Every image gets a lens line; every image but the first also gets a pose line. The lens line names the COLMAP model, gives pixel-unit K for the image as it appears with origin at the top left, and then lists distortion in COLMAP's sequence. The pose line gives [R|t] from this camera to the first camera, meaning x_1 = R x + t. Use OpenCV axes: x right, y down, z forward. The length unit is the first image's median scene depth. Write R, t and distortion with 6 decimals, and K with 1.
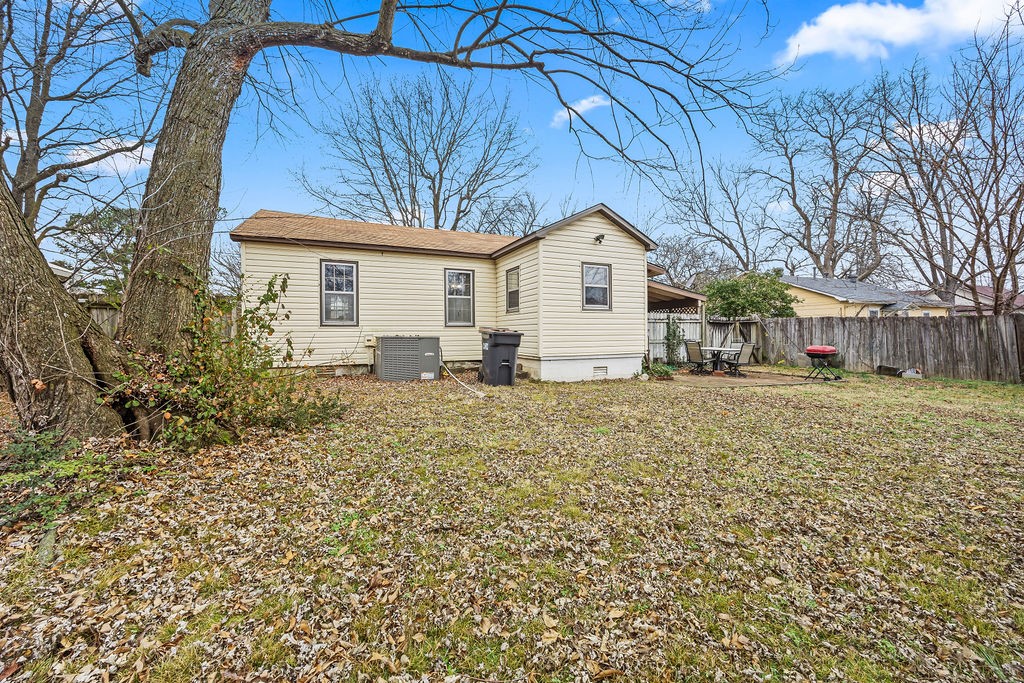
lens RADIAL K [[397.3, 0, 509.8], [0, 397.3, 336.7], [0, 0, 1]] dist [-0.003095, 0.000920]
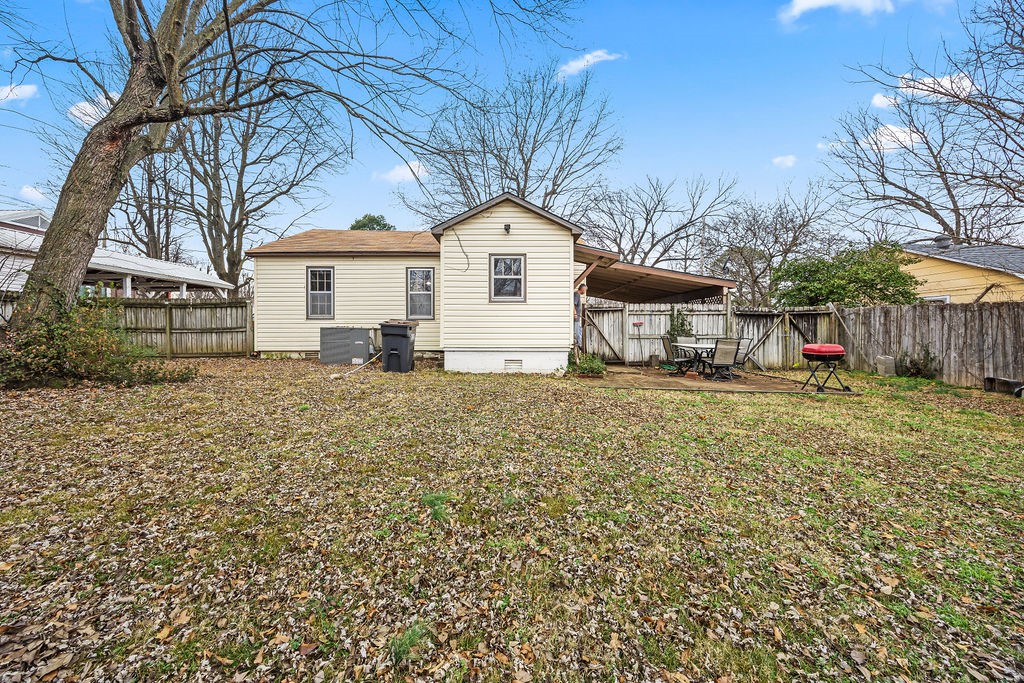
lens RADIAL K [[397.3, 0, 505.8], [0, 397.3, 339.4], [0, 0, 1]] dist [-0.003095, 0.000920]
pose [[0.912200, 0.016610, -0.409408, 0.551355], [-0.009729, 0.999774, 0.018883, 0.006440], [0.409629, -0.013242, 0.912156, 0.092238]]
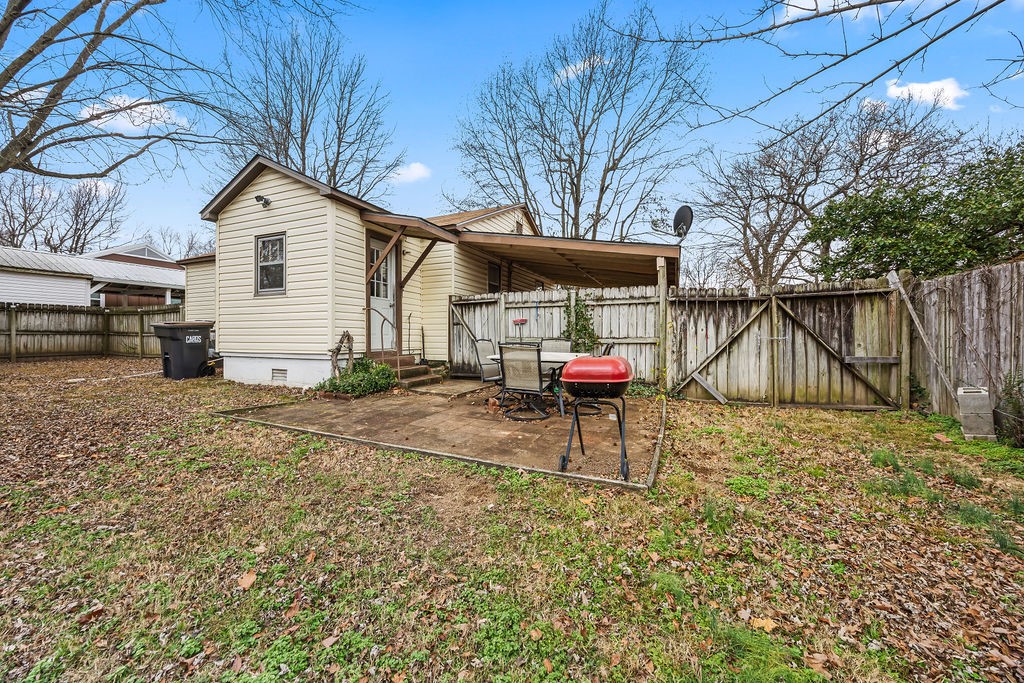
lens RADIAL K [[397.3, 0, 505.9], [0, 397.3, 337.8], [0, 0, 1]] dist [-0.003095, 0.000920]
pose [[0.667963, 0.010622, -0.744118, 0.980458], [-0.008183, 0.999943, 0.006929, 0.006632], [0.744149, 0.001461, 0.668012, 0.735072]]
